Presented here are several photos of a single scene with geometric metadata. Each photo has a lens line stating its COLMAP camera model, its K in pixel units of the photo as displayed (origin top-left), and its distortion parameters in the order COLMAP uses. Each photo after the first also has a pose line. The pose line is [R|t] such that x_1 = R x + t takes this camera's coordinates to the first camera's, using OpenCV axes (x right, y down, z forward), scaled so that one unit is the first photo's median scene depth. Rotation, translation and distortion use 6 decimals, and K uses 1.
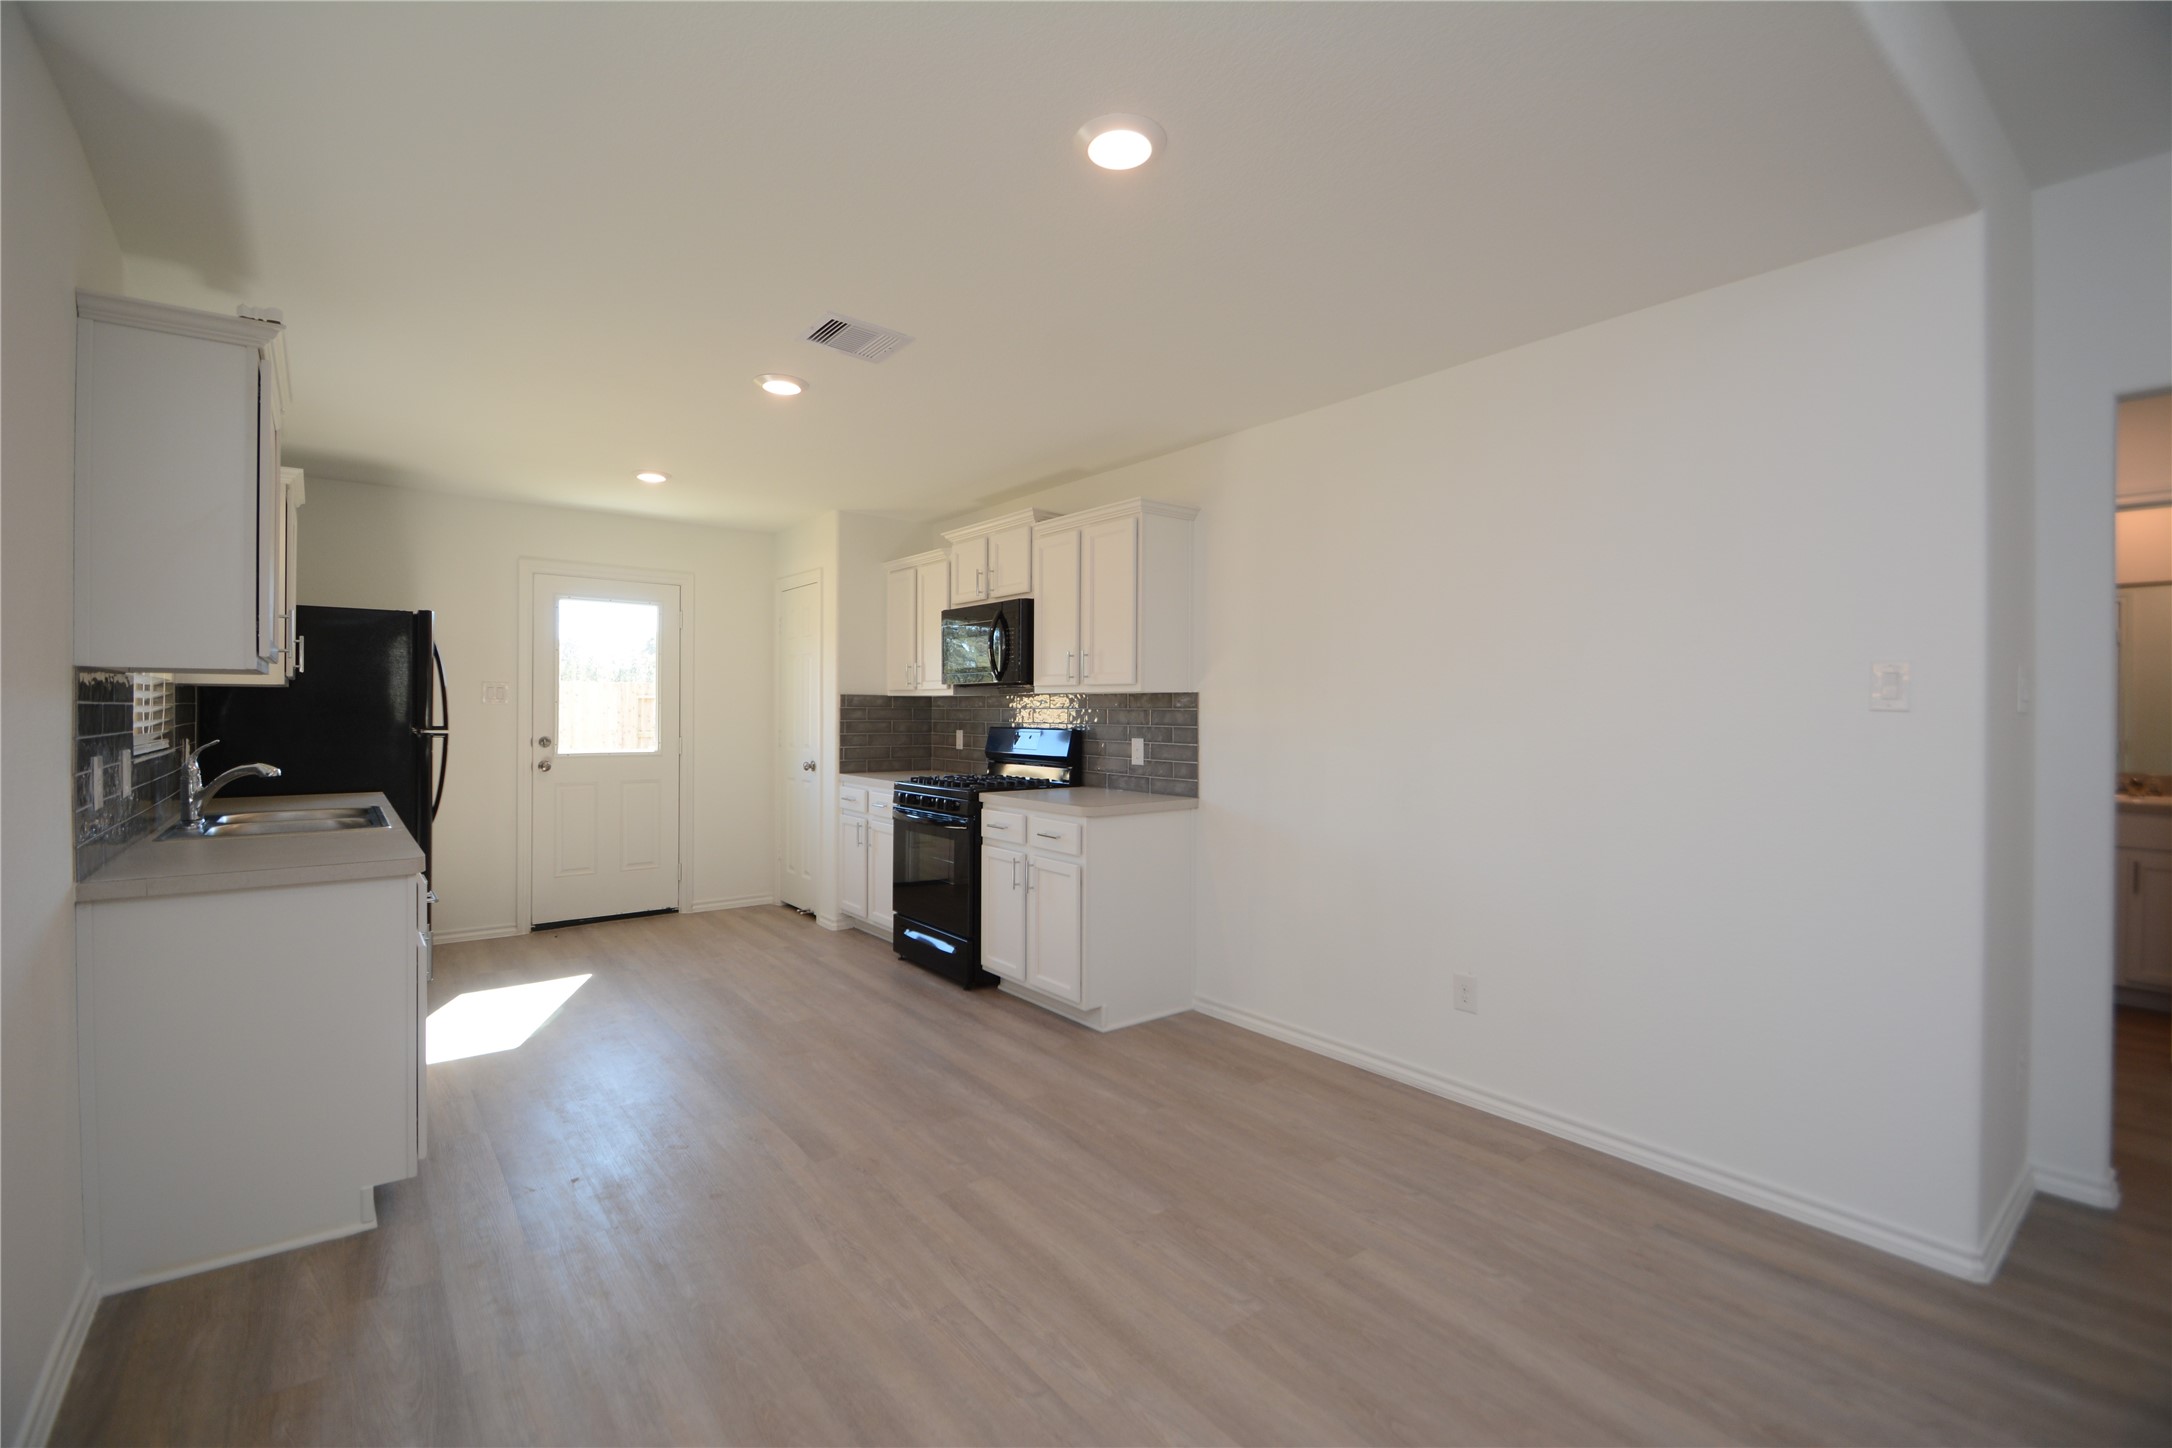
lens RADIAL K [[957.3, 0, 1089.4], [0, 957.3, 709.6], [0, 0, 1]] dist [-0.004790, -0.001172]
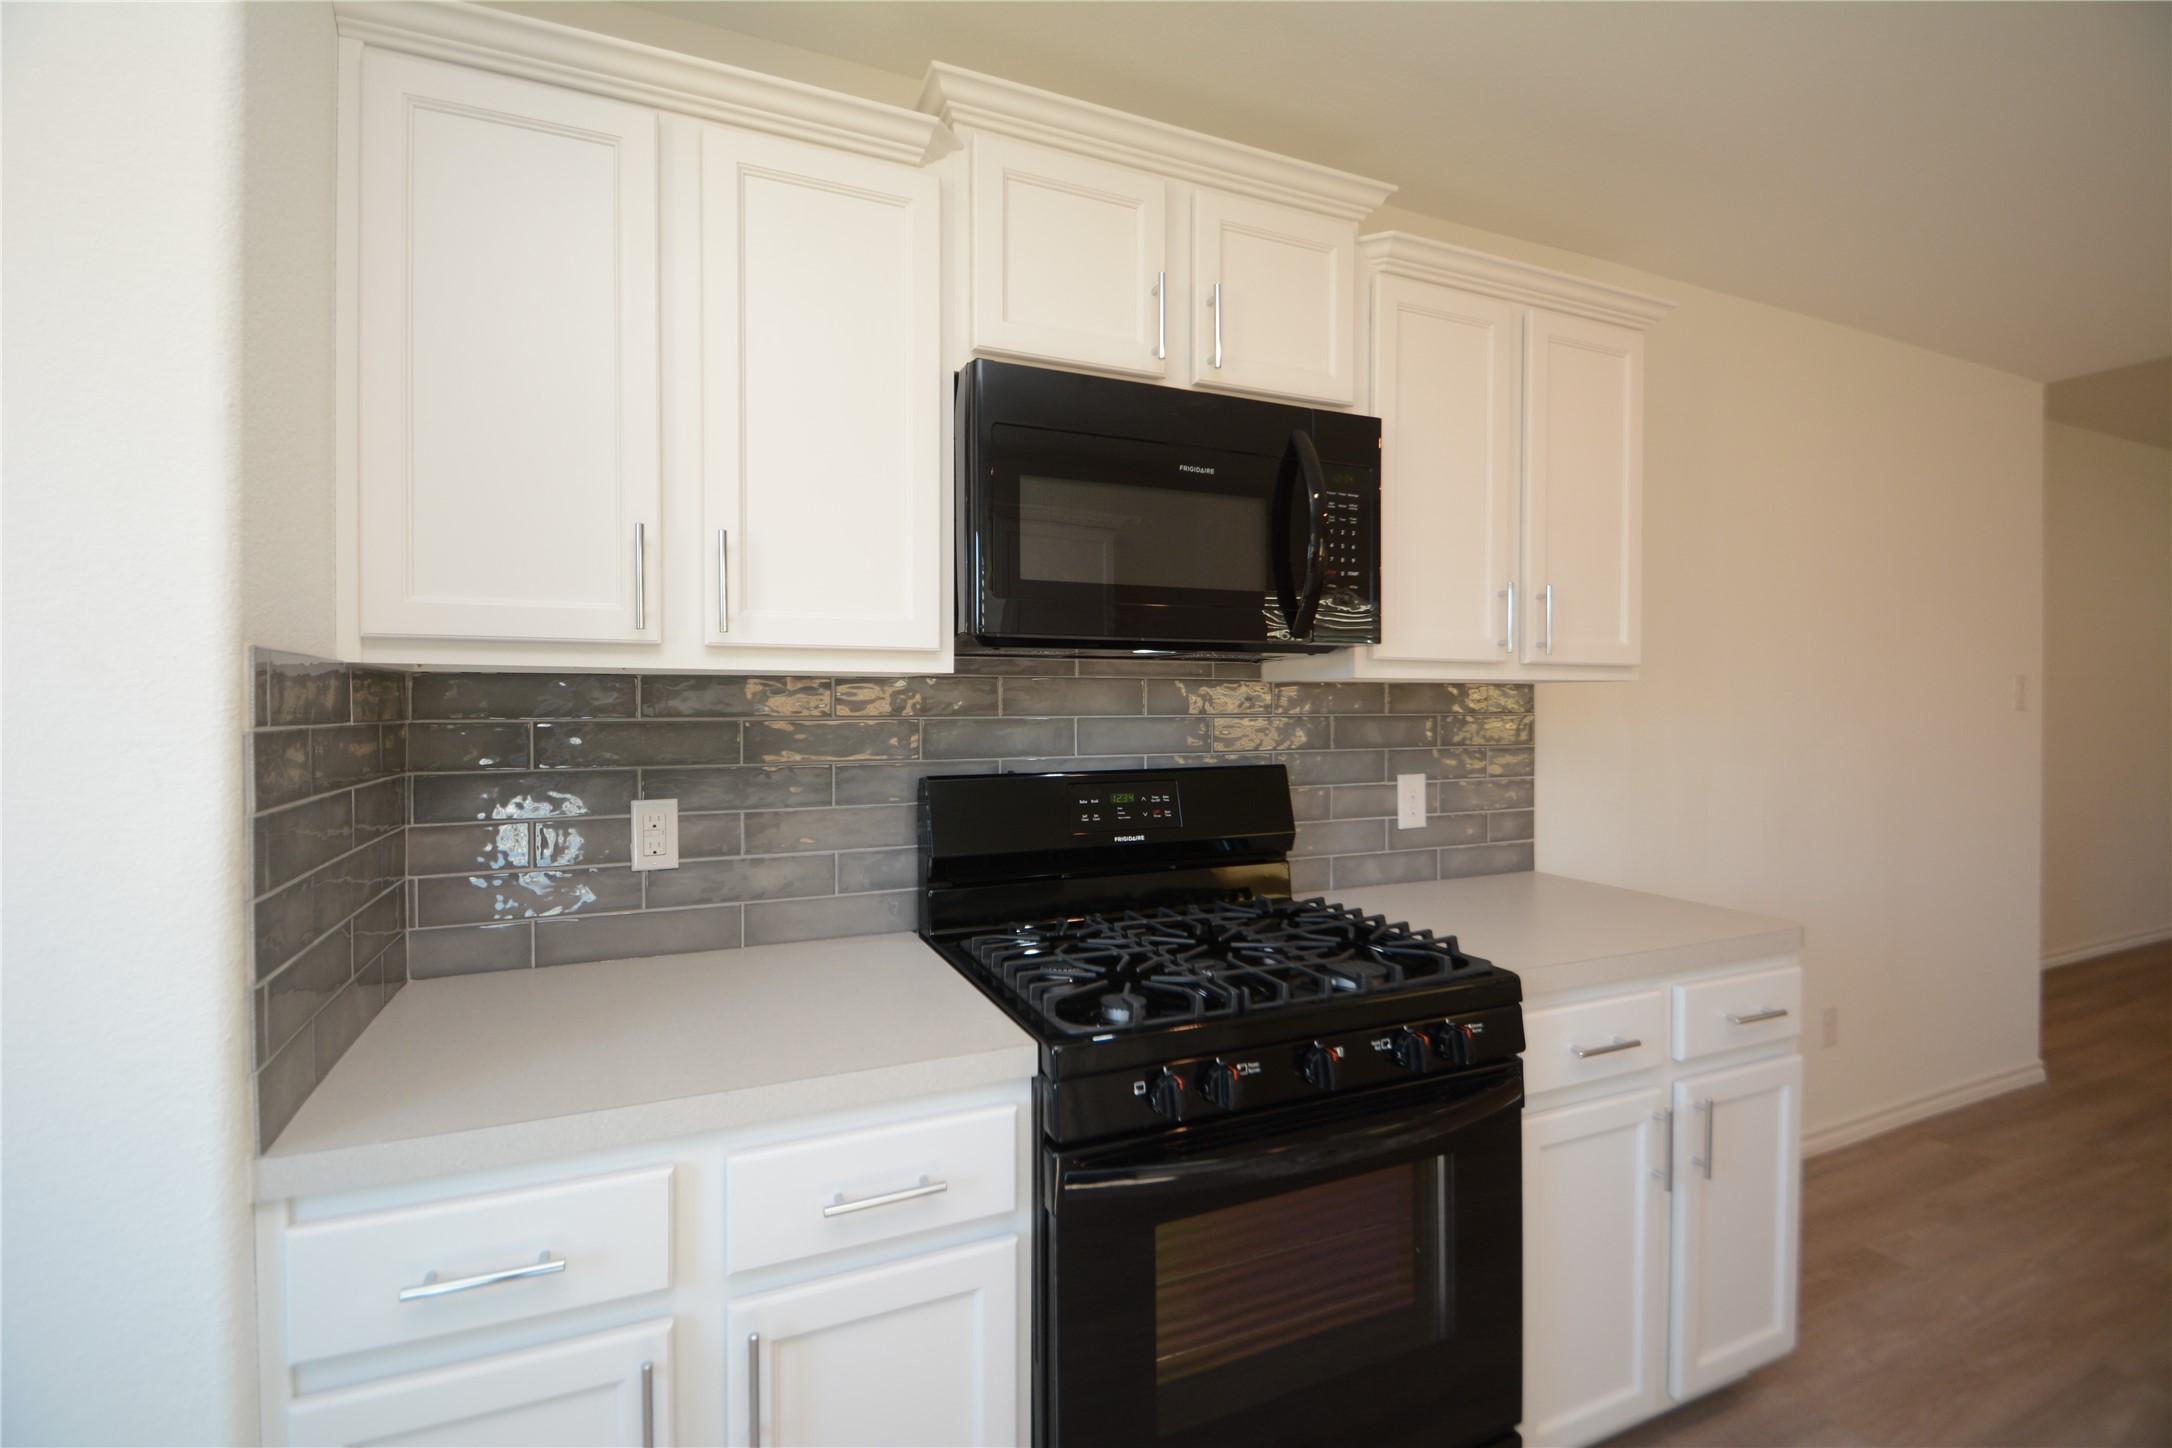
lens RADIAL K [[957.3, 0, 1081.9], [0, 957.3, 713.6], [0, 0, 1]] dist [-0.004790, -0.001172]
pose [[0.252195, -0.008679, 0.967638, -0.467284], [0.007033, 0.999950, 0.007136, -0.005587], [-0.967651, 0.005006, 0.252243, 1.045288]]
